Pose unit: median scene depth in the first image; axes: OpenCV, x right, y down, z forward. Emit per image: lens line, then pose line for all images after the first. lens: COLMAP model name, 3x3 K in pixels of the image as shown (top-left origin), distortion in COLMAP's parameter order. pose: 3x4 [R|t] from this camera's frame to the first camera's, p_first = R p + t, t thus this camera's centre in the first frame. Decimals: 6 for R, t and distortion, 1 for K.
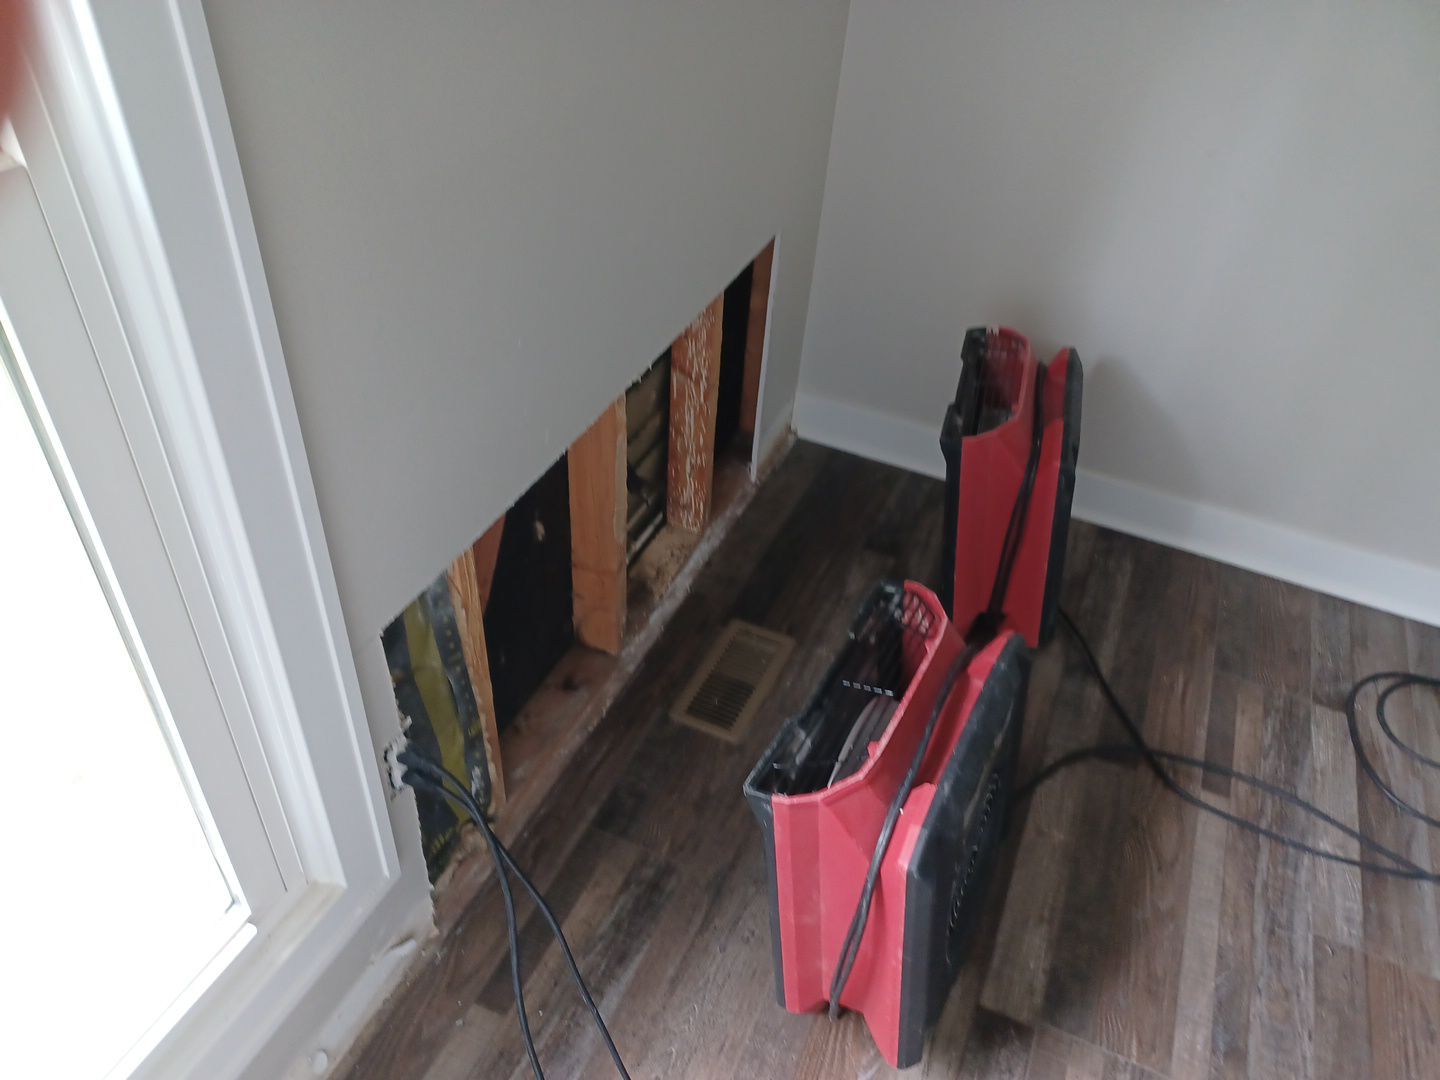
lens RADIAL K [[1087.6, 0, 766.0], [0, 1087.6, 555.9], [0, 0, 1]] dist [0.051940, -0.068326]
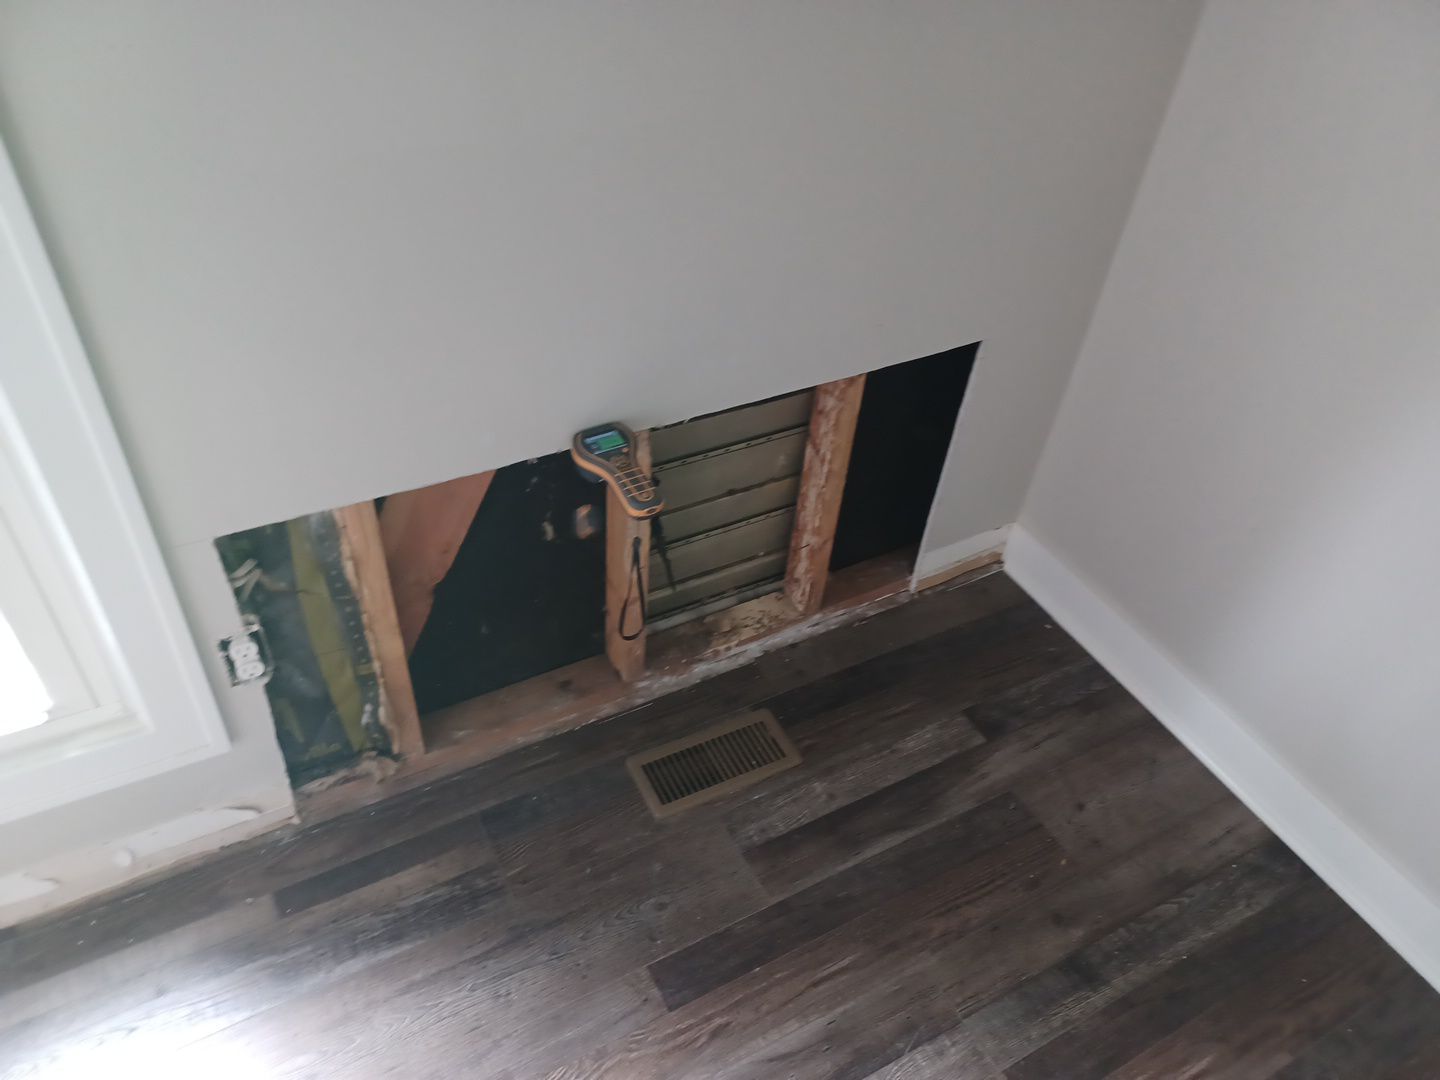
lens RADIAL K [[1087.6, 0, 726.6], [0, 1087.6, 571.7], [0, 0, 1]] dist [0.051940, -0.068326]
pose [[0.781664, 0.413909, -0.466563, 0.349107], [-0.416364, 0.903258, 0.103759, -0.138794], [0.464374, 0.113156, 0.878381, 0.156805]]
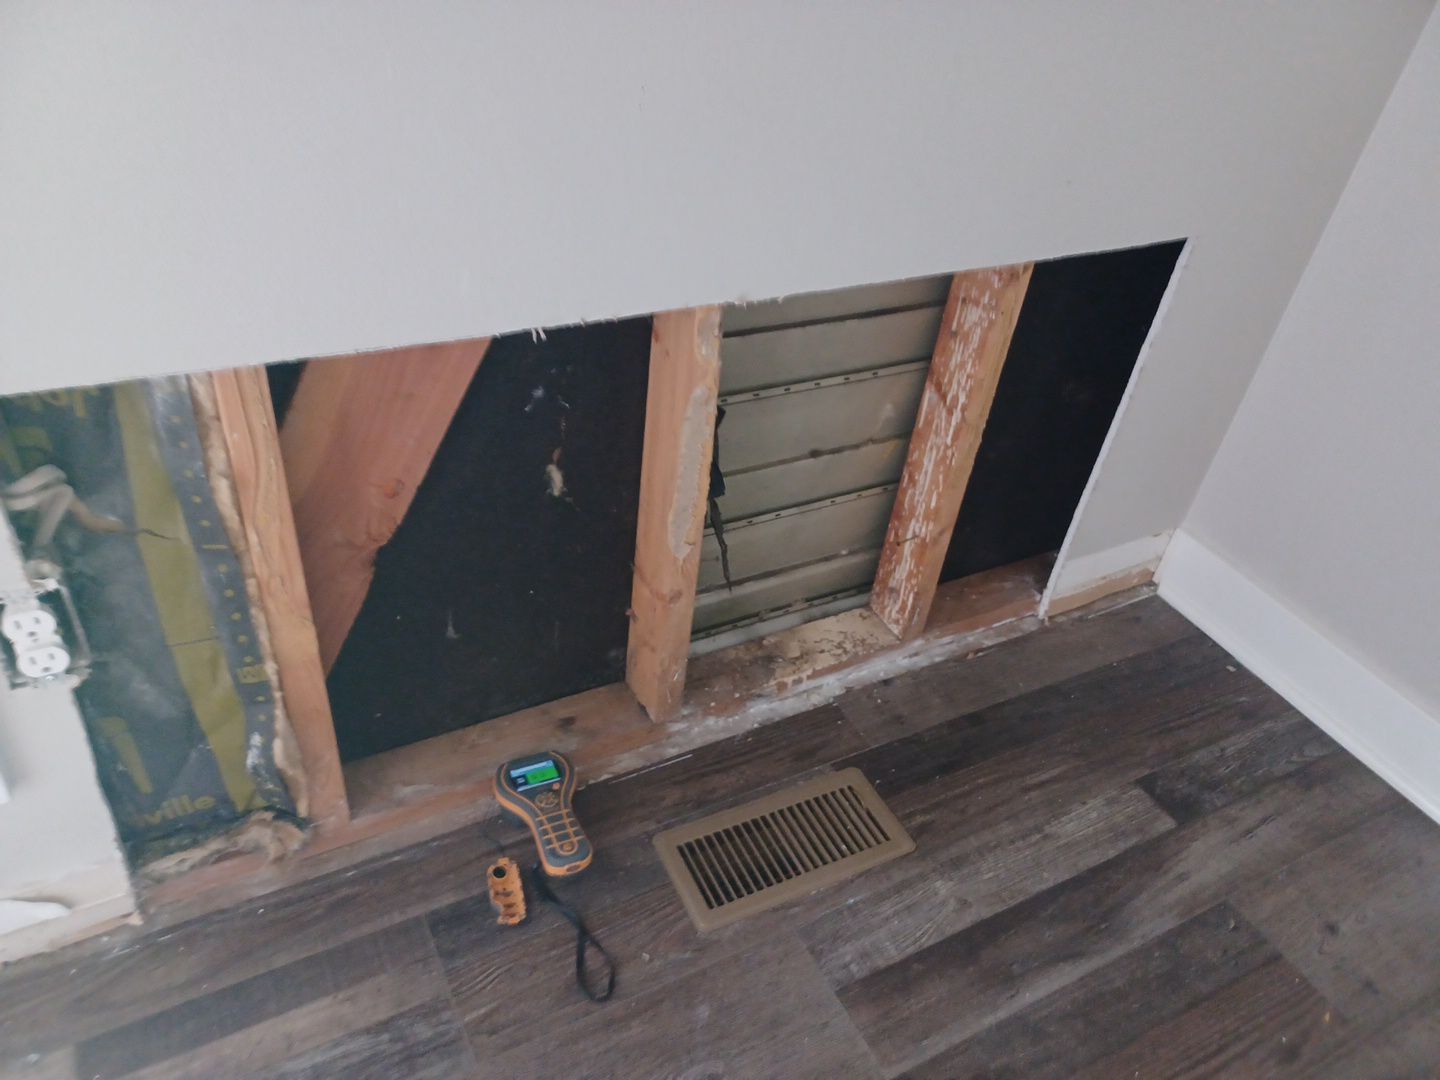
lens RADIAL K [[1087.6, 0, 725.6], [0, 1087.6, 552.7], [0, 0, 1]] dist [0.051940, -0.068326]
pose [[0.774451, 0.392780, -0.495933, 0.190708], [-0.444233, 0.895773, 0.015738, -0.034636], [0.450425, 0.208121, 0.868218, 0.396966]]
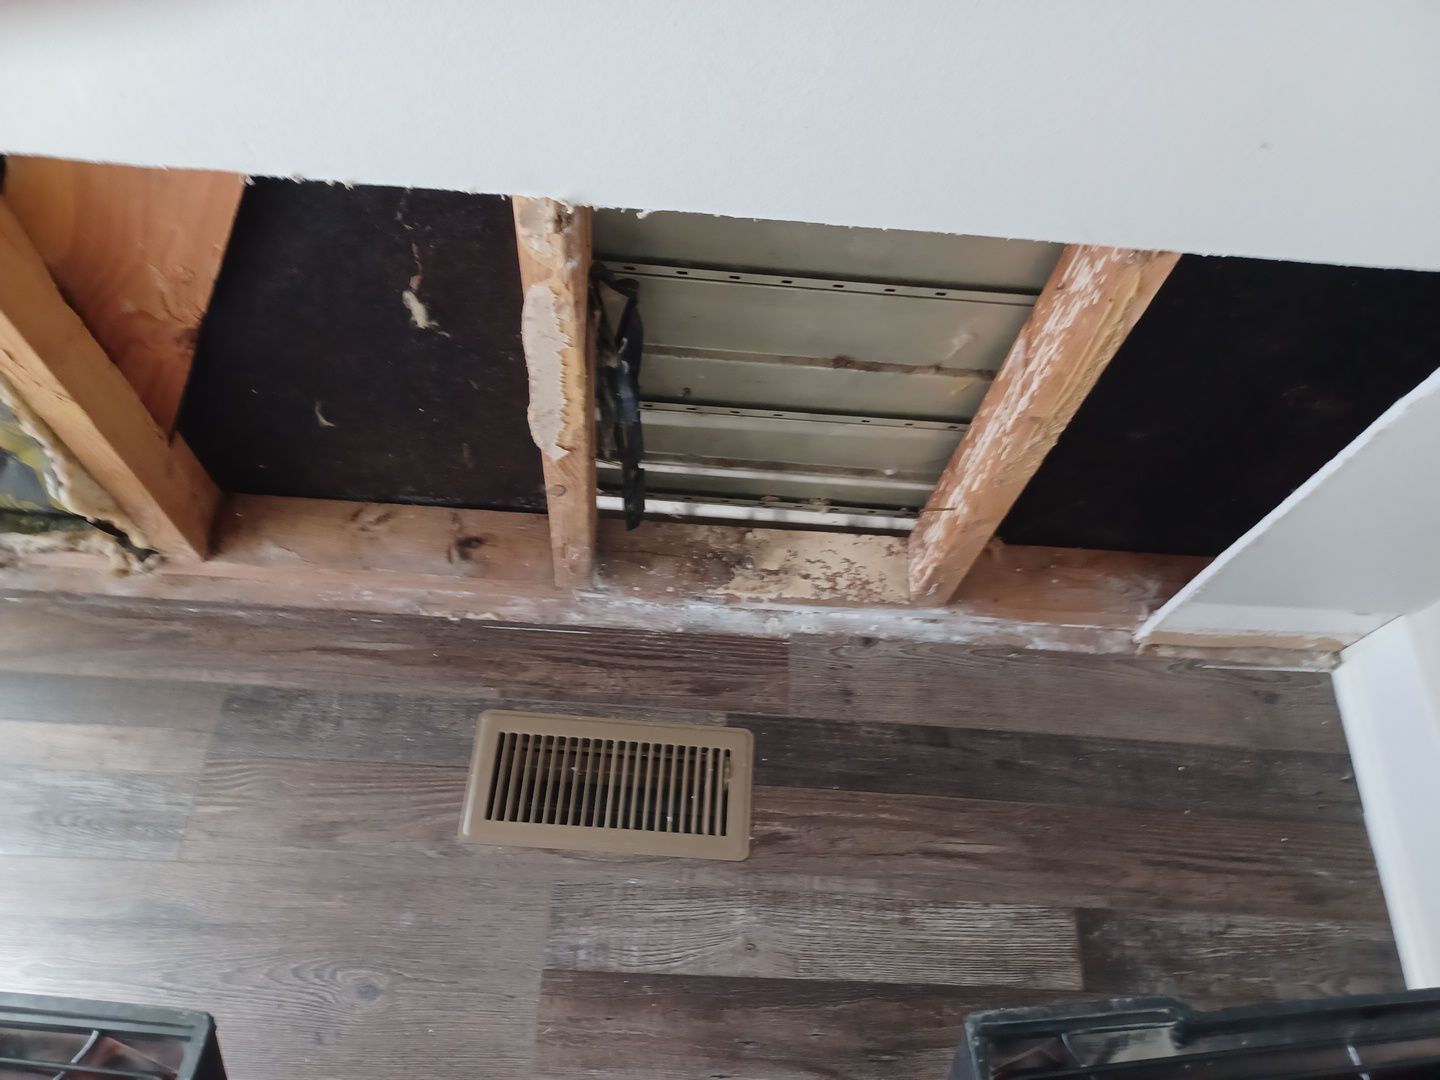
lens RADIAL K [[1087.6, 0, 703.8], [0, 1087.6, 570.6], [0, 0, 1]] dist [0.051940, -0.068326]
pose [[0.346002, 0.814275, -0.466088, 0.156303], [-0.646909, 0.566854, 0.510083, -0.260990], [0.679552, 0.125027, 0.722895, 0.614702]]
